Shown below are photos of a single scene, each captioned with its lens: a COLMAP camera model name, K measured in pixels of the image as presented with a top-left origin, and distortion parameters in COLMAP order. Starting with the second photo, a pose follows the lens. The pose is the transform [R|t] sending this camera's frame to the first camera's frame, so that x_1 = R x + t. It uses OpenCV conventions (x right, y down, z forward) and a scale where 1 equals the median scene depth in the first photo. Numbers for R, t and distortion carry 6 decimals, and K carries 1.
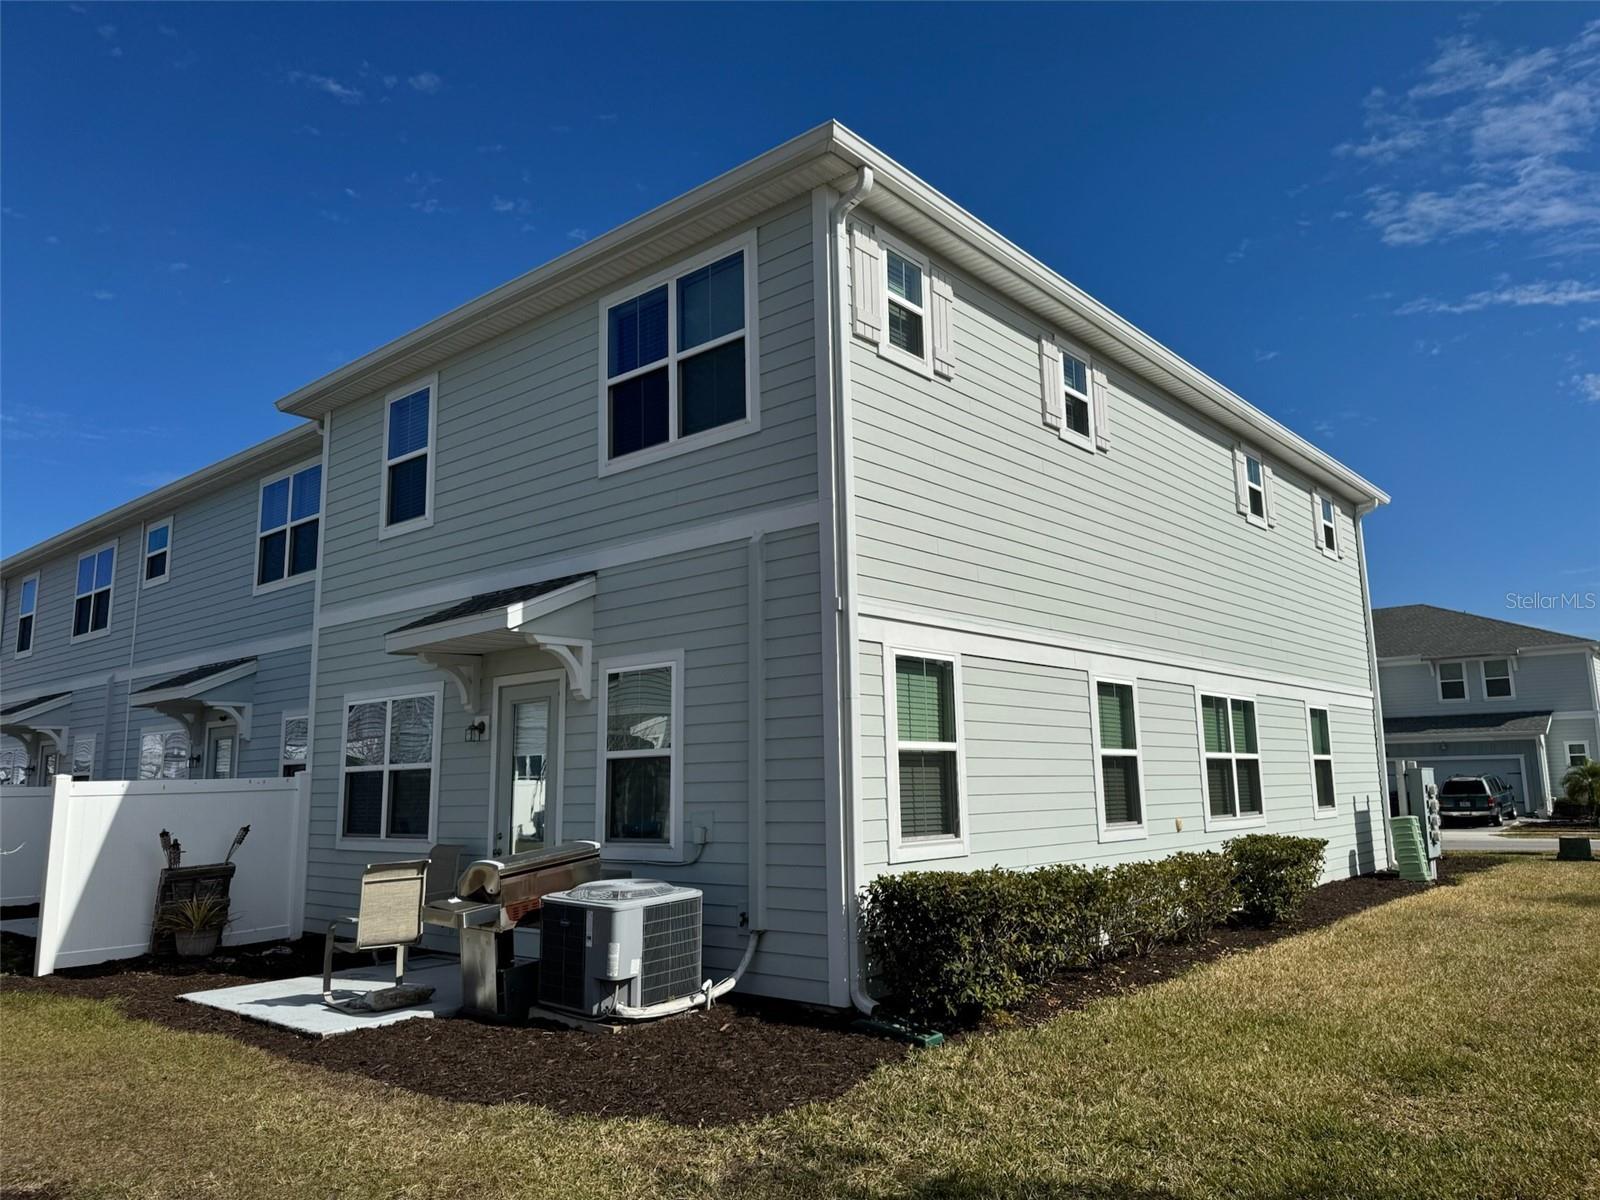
lens RADIAL K [[1099.3, 0, 813.4], [0, 1099.3, 602.1], [0, 0, 1]] dist [0.125503, -0.001392]
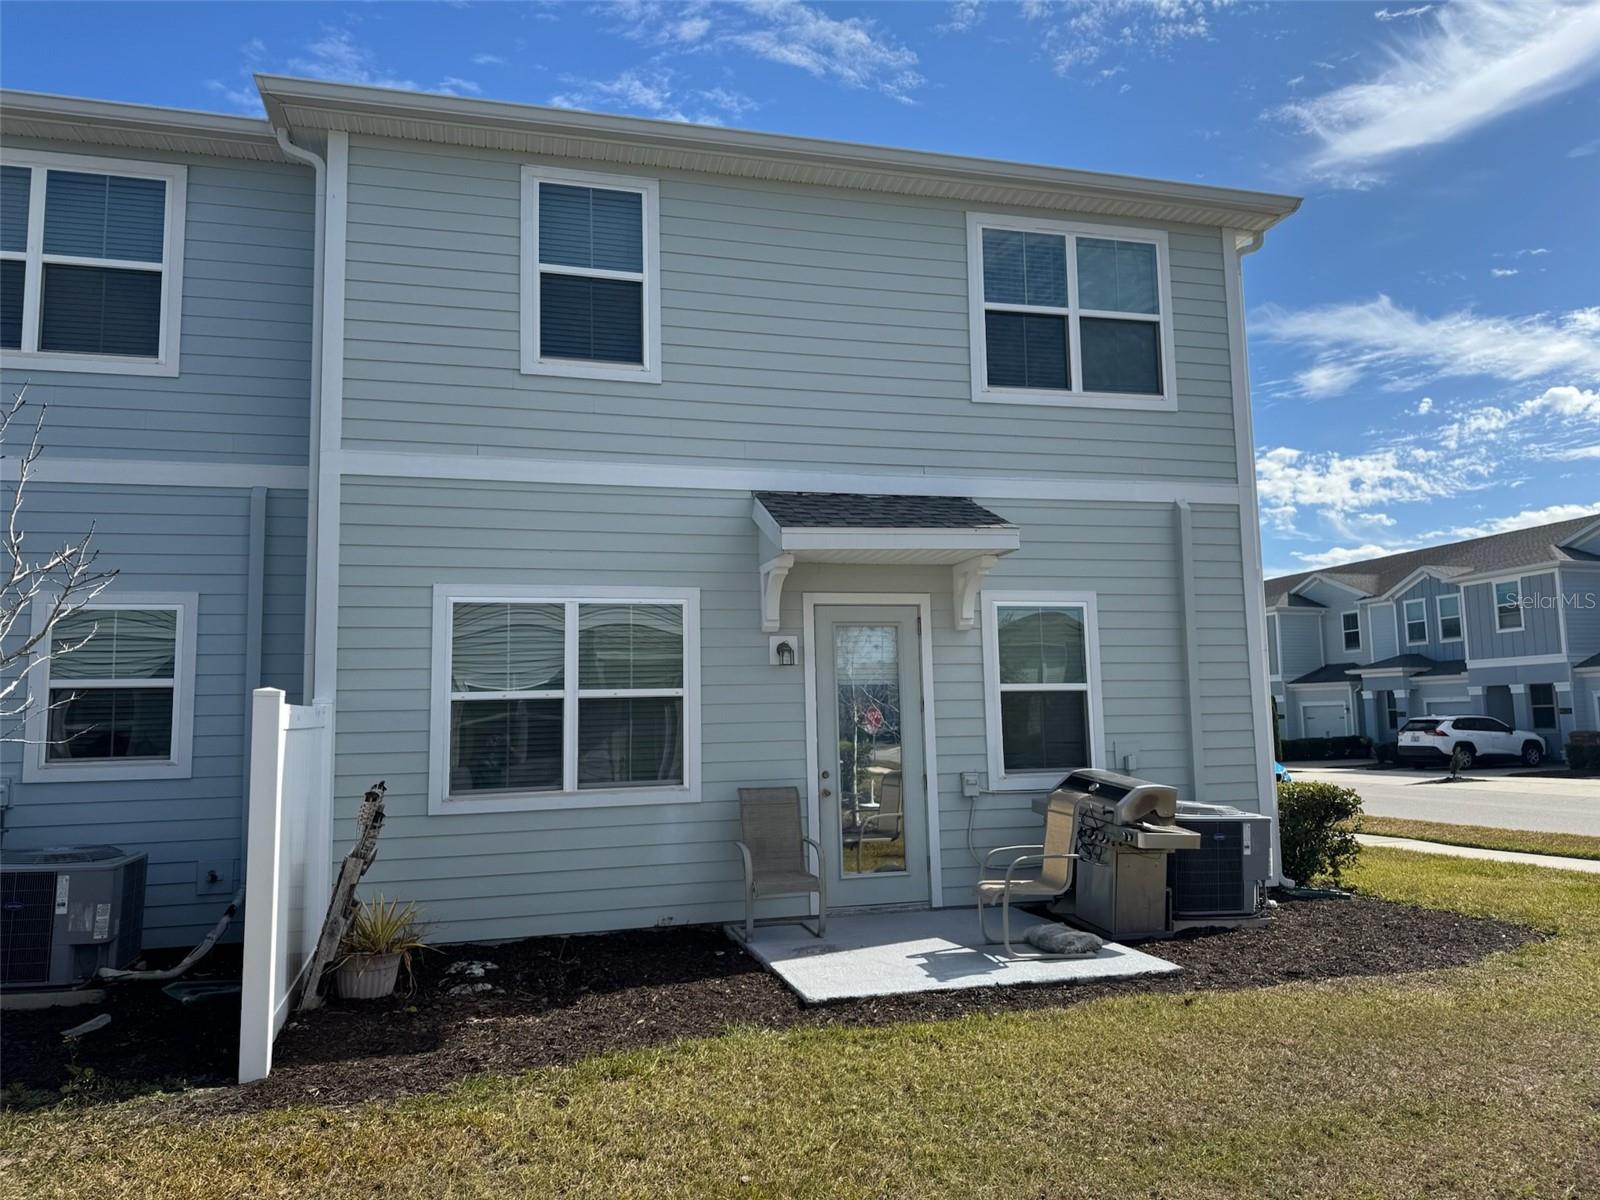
lens RADIAL K [[1099.3, 0, 813.4], [0, 1099.3, 602.1], [0, 0, 1]] dist [0.125503, -0.001392]
pose [[0.563877, 0.089012, 0.821048, -1.094205], [-0.121348, 0.992314, -0.024240, 0.106030], [-0.816895, -0.085964, 0.570344, 0.572008]]
